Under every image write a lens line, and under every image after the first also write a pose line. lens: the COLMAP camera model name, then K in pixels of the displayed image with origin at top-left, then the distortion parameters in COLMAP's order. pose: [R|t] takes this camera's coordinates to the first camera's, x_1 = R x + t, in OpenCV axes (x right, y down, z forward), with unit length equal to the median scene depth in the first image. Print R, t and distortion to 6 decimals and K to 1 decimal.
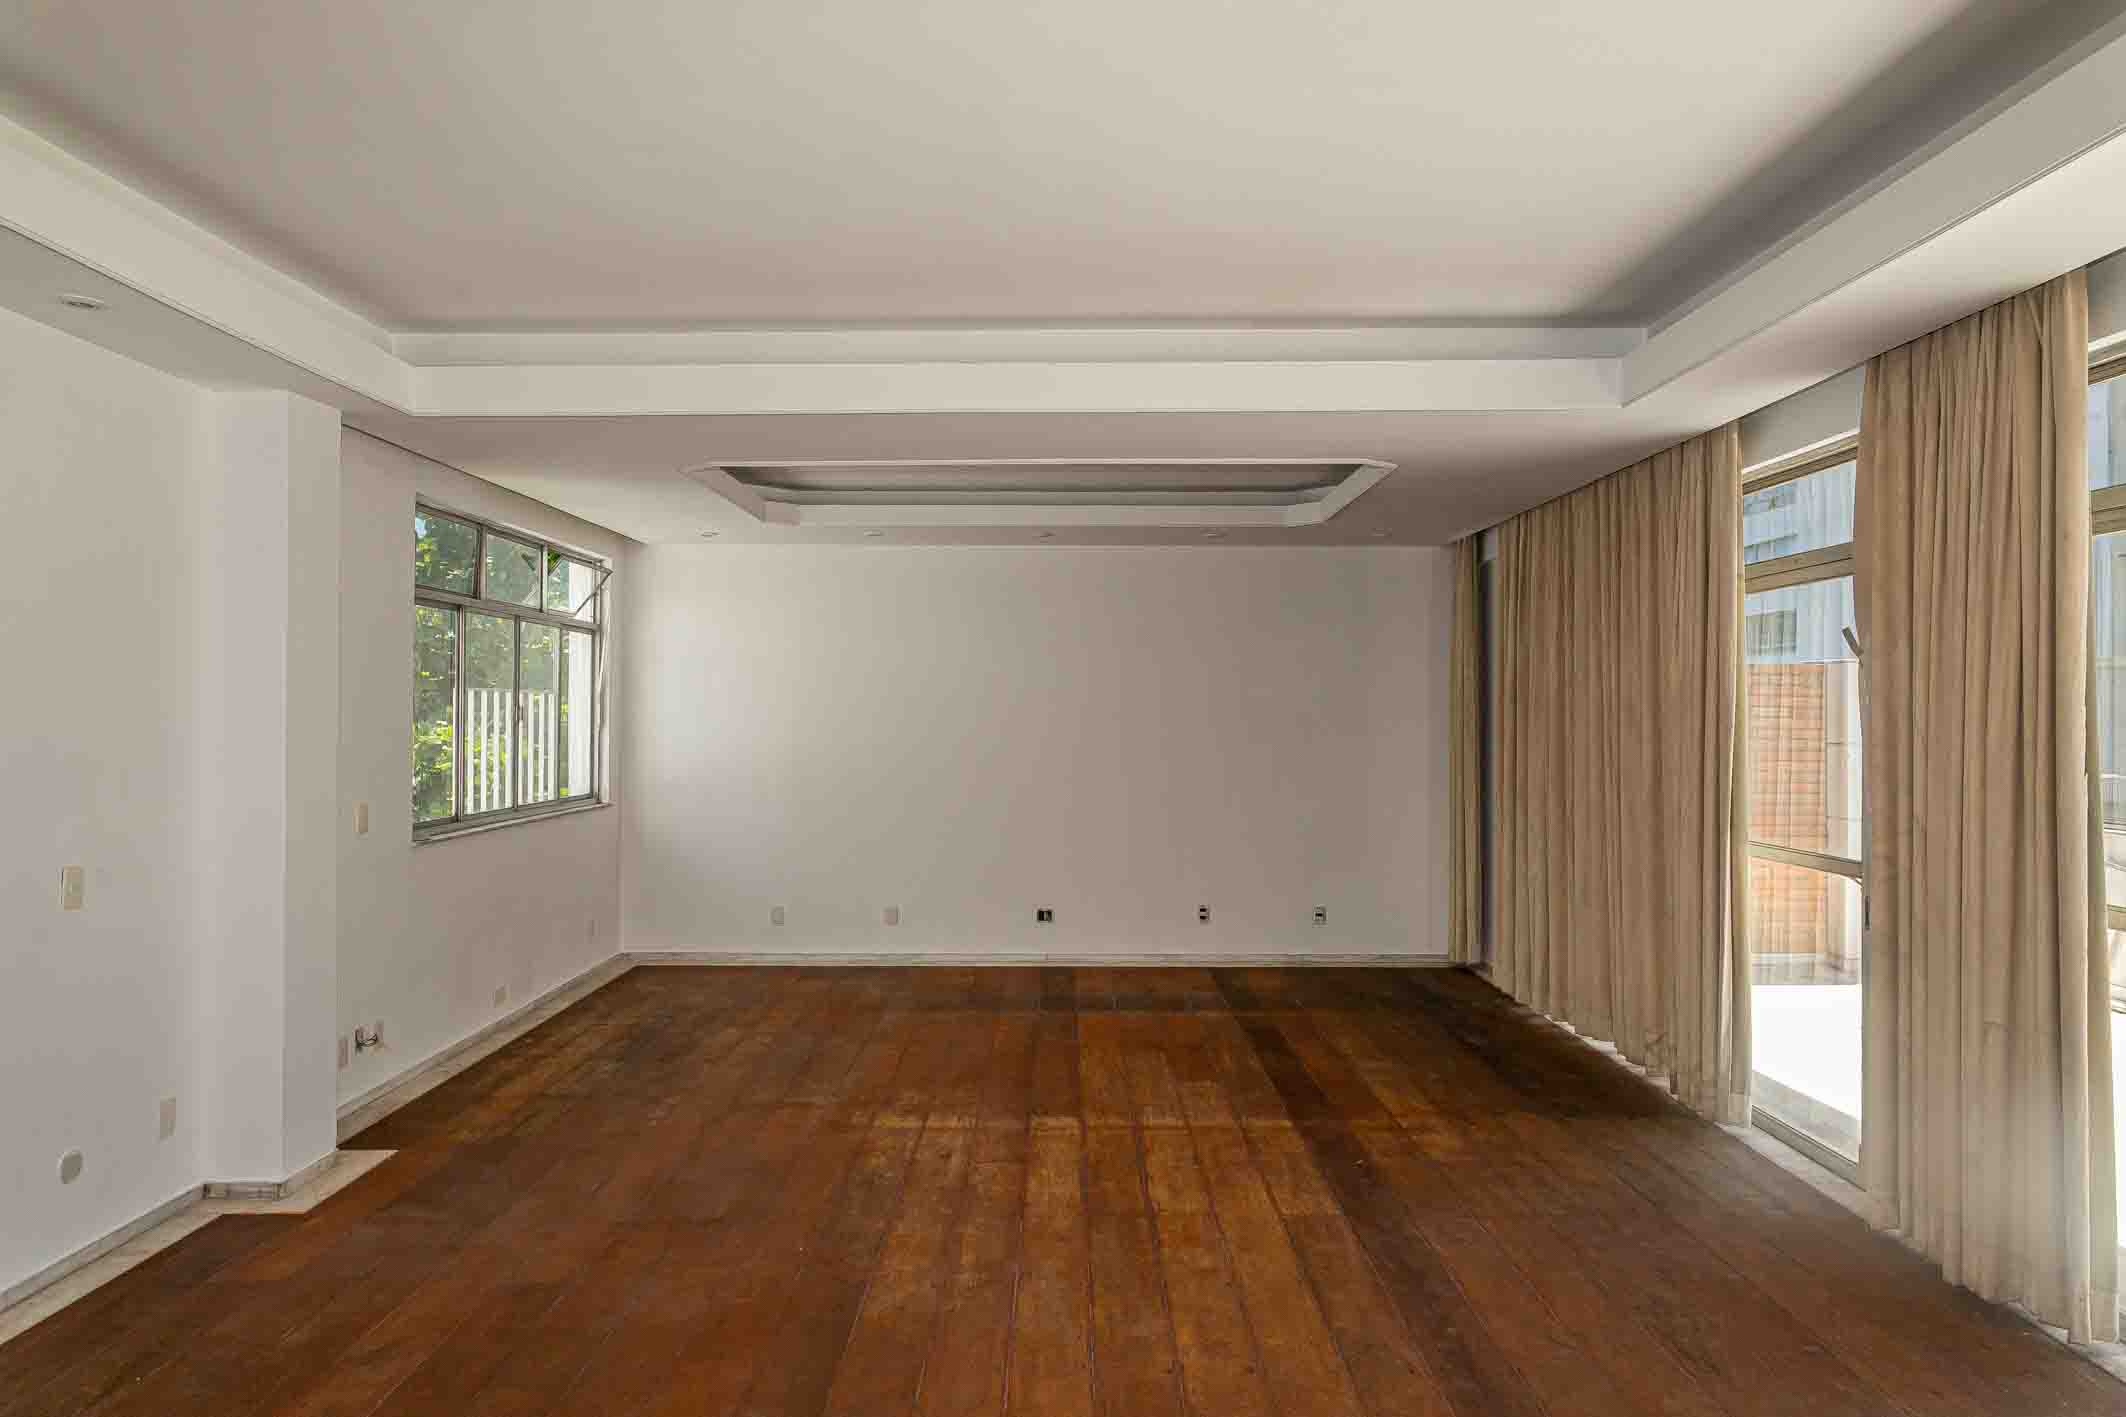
lens RADIAL K [[1319.0, 0, 1054.7], [0, 1319.0, 705.1], [0, 0, 1]] dist [0.000255, 0.001264]
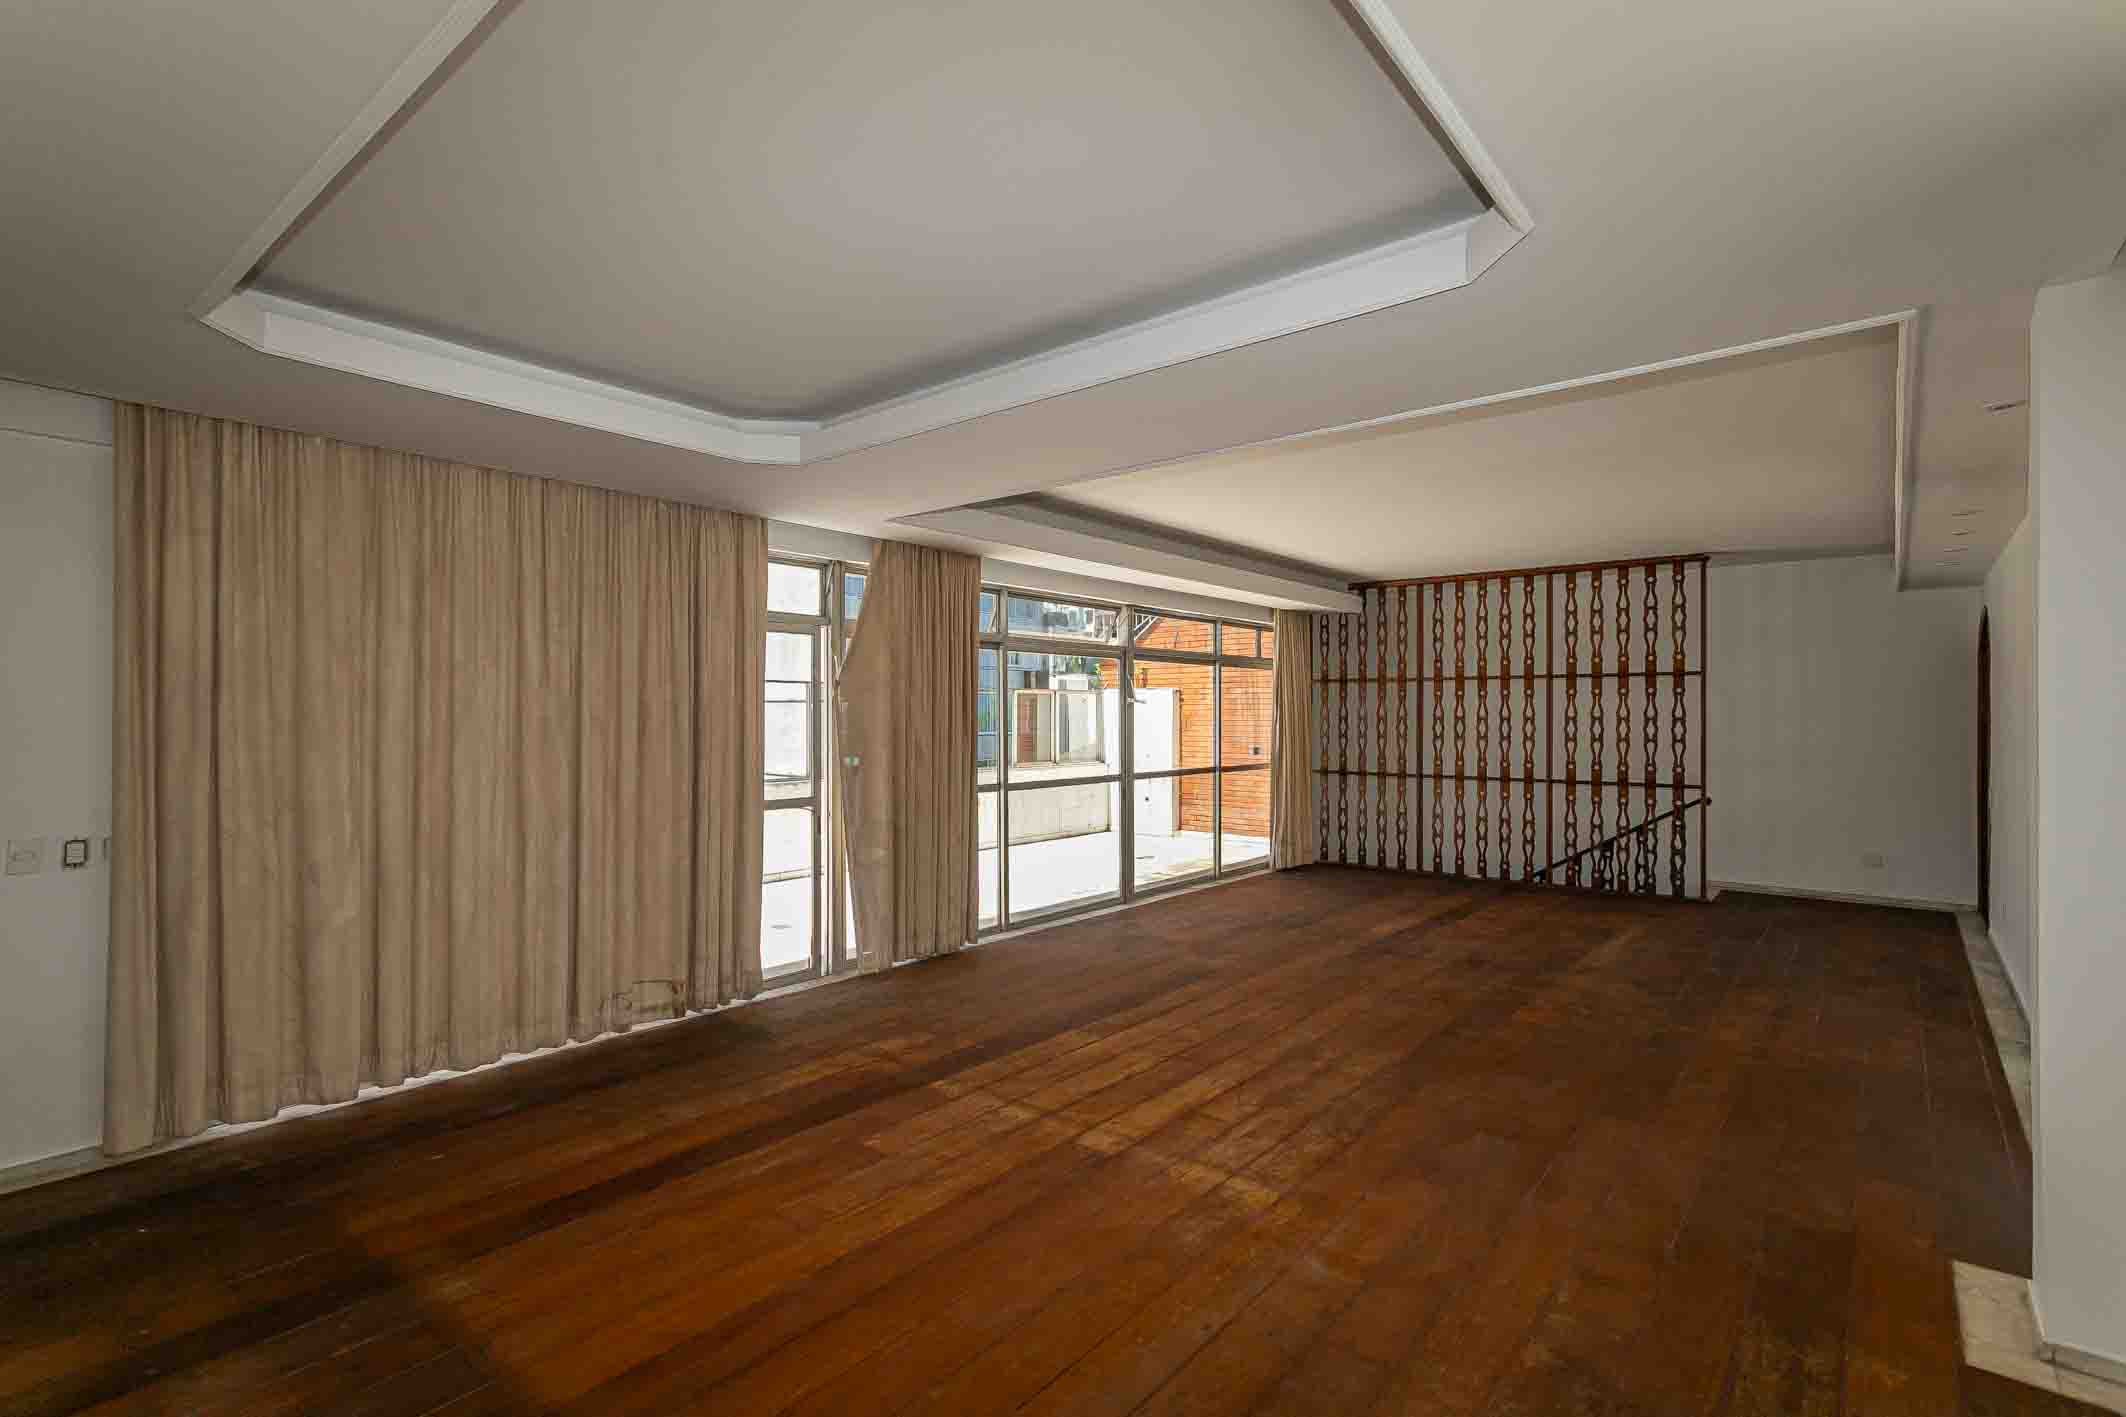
lens RADIAL K [[1010.4, 0, 1054.3], [0, 1010.4, 713.1], [0, 0, 1]] dist [0.003634, -0.000389]
pose [[-0.771723, -0.000142, 0.635959, -0.438472], [-0.005137, 0.999969, -0.006010, 0.010988], [-0.635938, -0.007905, -0.771699, 1.591976]]
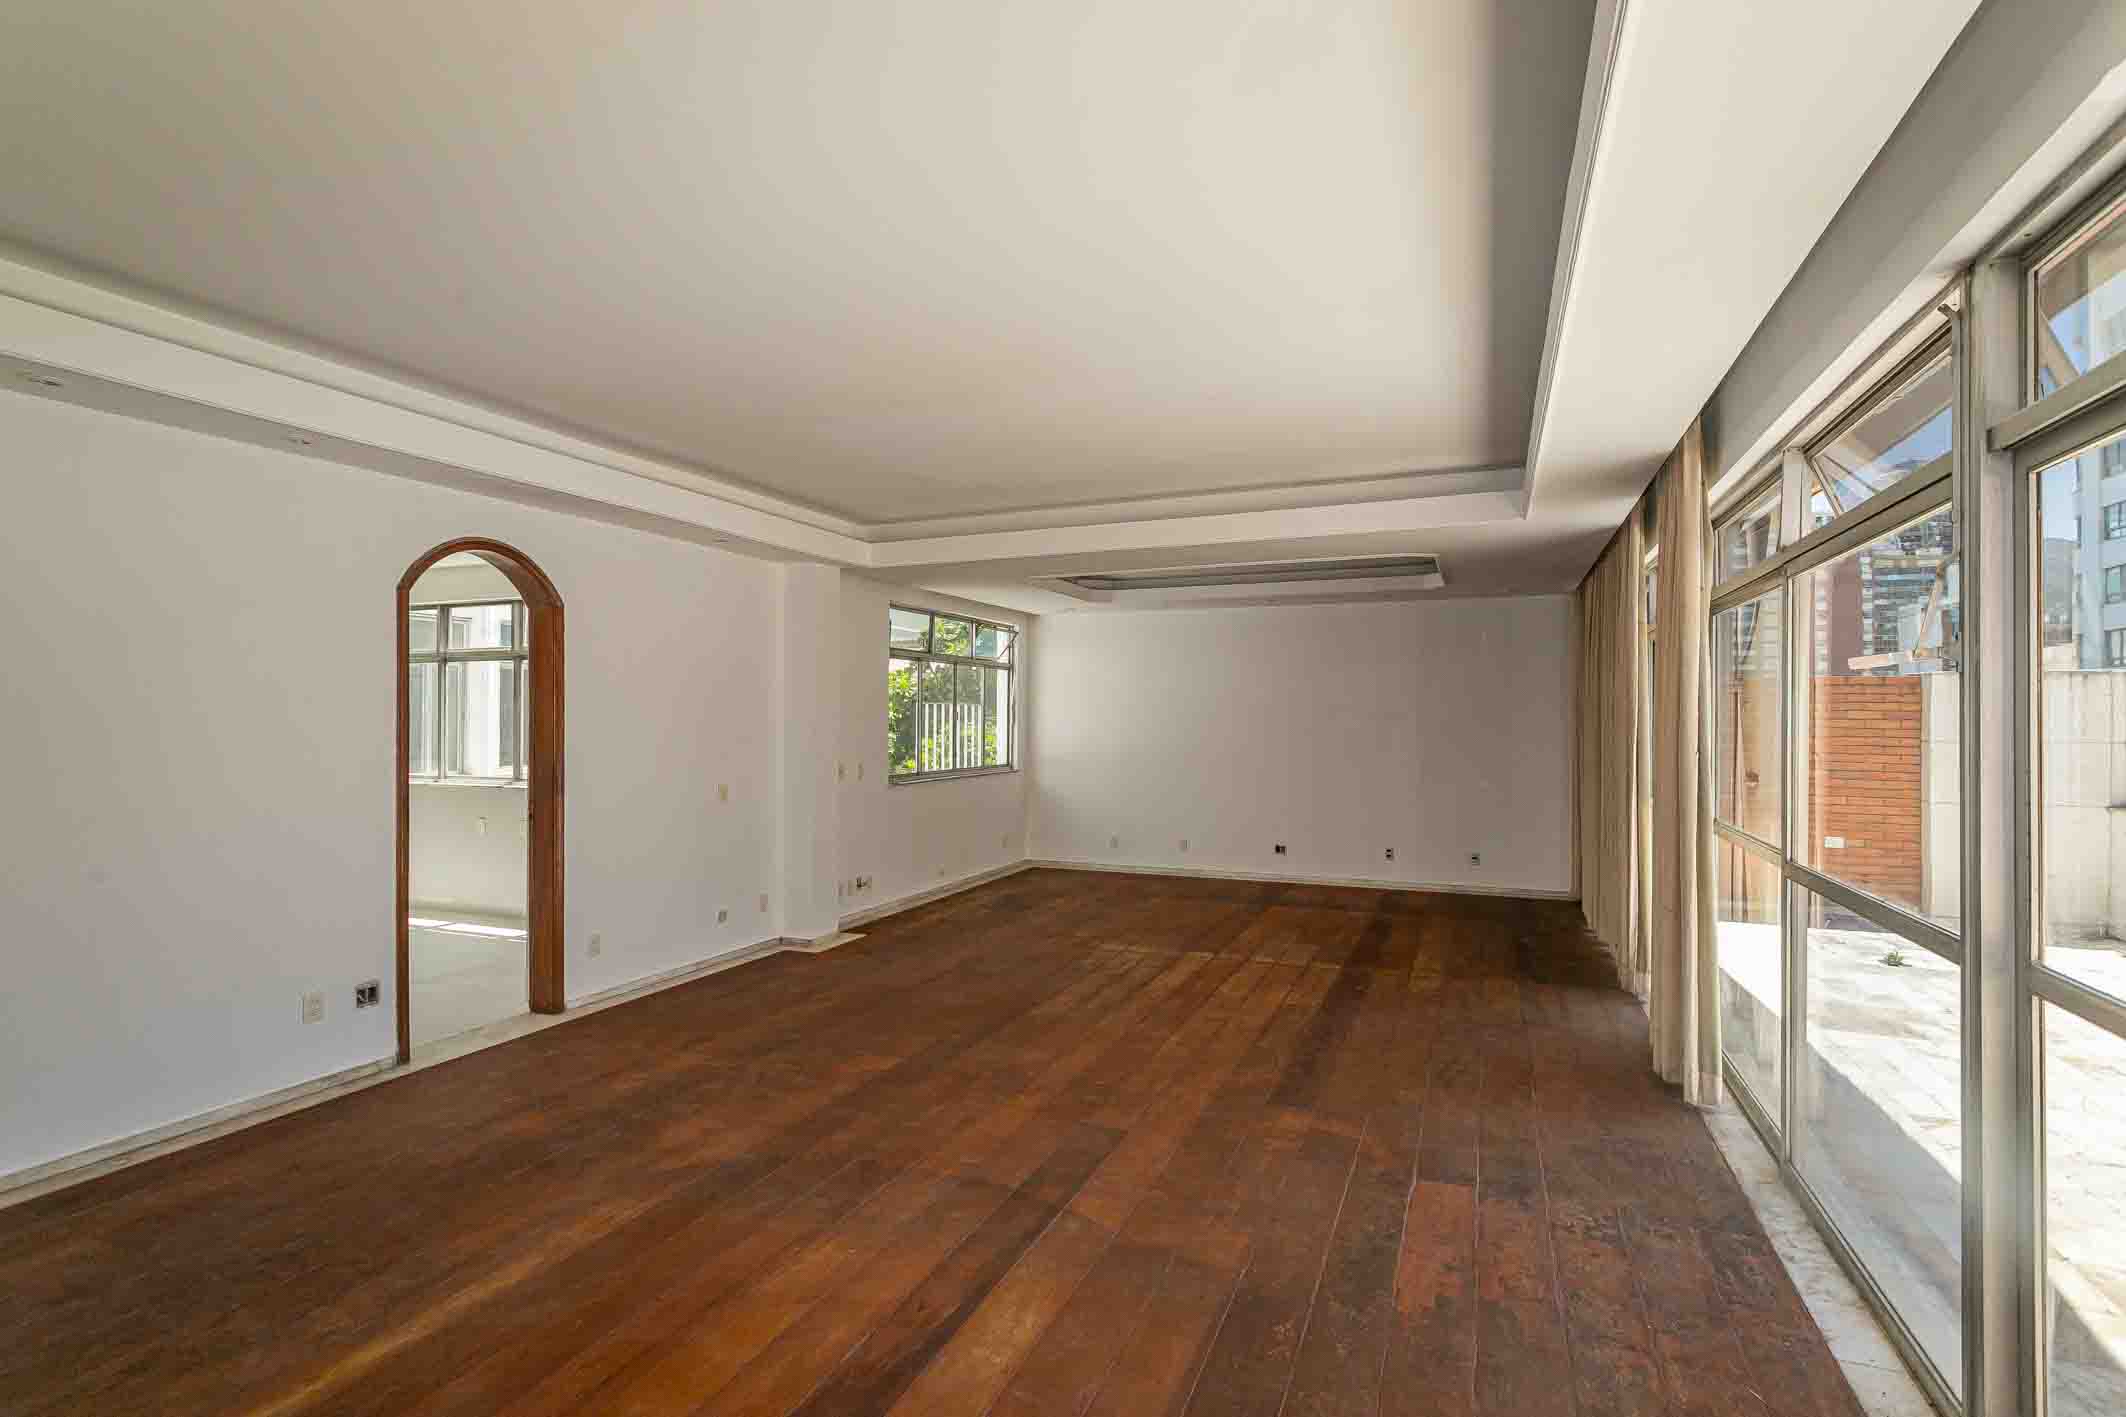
lens RADIAL K [[1010.4, 0, 1061.6], [0, 1010.4, 714.1], [0, 0, 1]] dist [0.003634, -0.000389]
pose [[0.923471, -0.002253, -0.383662, 0.338761], [0.003439, 0.999991, 0.002404, -0.000107], [0.383653, -0.003539, 0.923471, -0.281071]]
